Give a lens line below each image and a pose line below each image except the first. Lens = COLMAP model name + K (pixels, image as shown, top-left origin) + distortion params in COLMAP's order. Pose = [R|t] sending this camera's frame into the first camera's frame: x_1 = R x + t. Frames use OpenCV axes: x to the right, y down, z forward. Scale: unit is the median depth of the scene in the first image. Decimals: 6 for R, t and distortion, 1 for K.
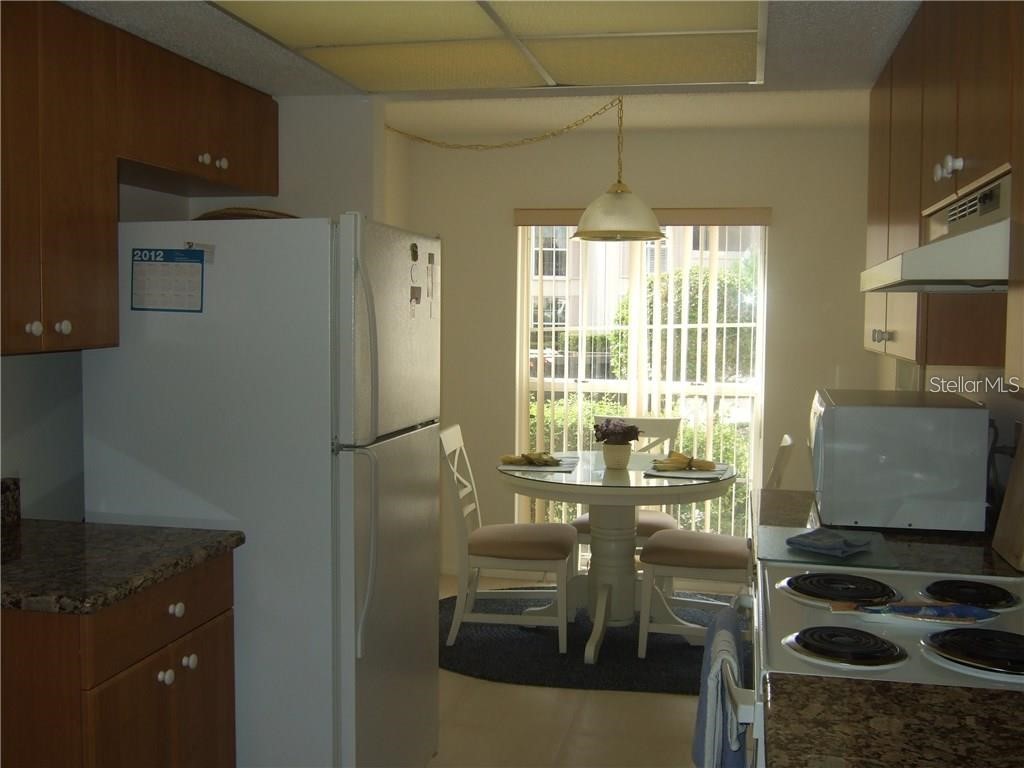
lens RADIAL K [[1079.6, 0, 512.0], [0, 1079.6, 384.0], [0, 0, 1]] dist [-0.018003, -0.029912]
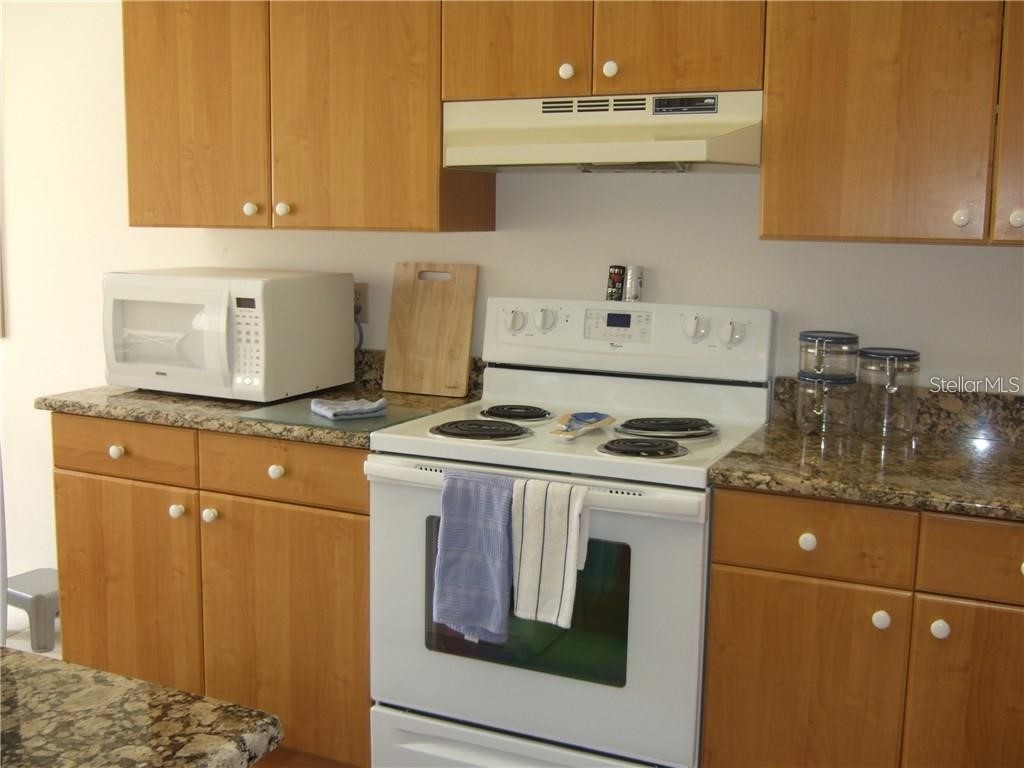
lens RADIAL K [[1079.6, 0, 512.0], [0, 1079.6, 384.0], [0, 0, 1]] dist [-0.018003, -0.029912]
pose [[0.216672, -0.154708, 0.963908, -0.364932], [0.052320, 0.987785, 0.146780, -0.011413], [-0.974841, 0.018628, 0.222120, 0.334039]]
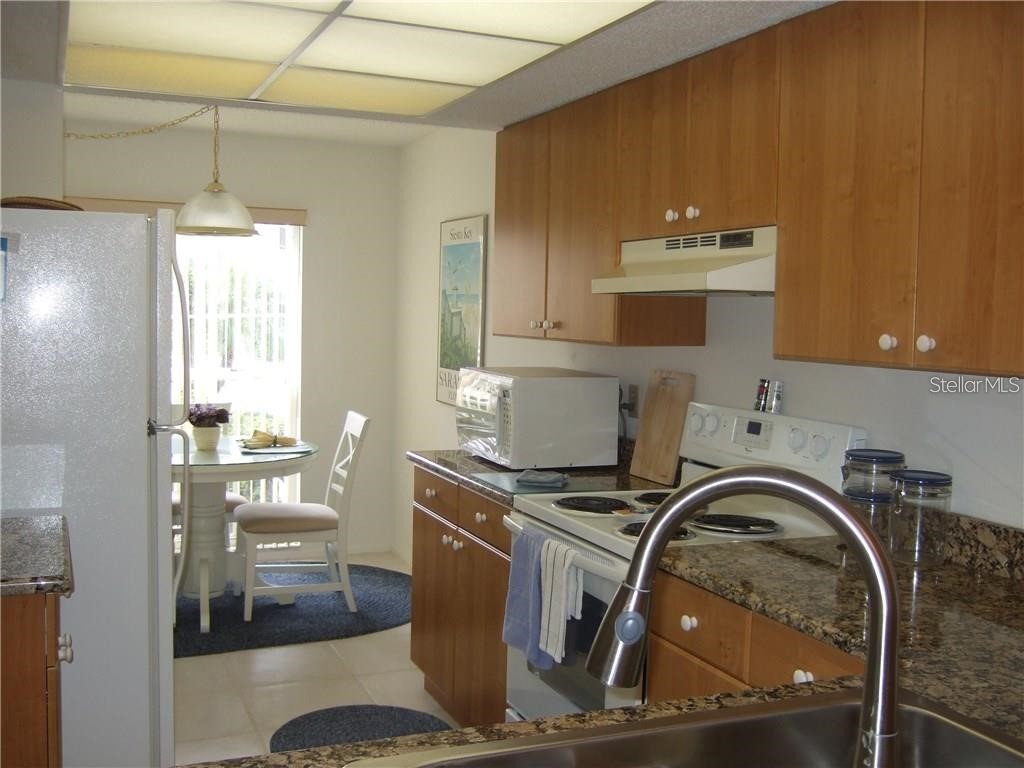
lens RADIAL K [[1079.6, 0, 512.0], [0, 1079.6, 384.0], [0, 0, 1]] dist [-0.018003, -0.029912]
pose [[0.822977, -0.029862, 0.567289, -0.270062], [0.023954, 0.999553, 0.017866, 0.002056], [-0.567569, -0.001114, 0.823325, -0.046859]]
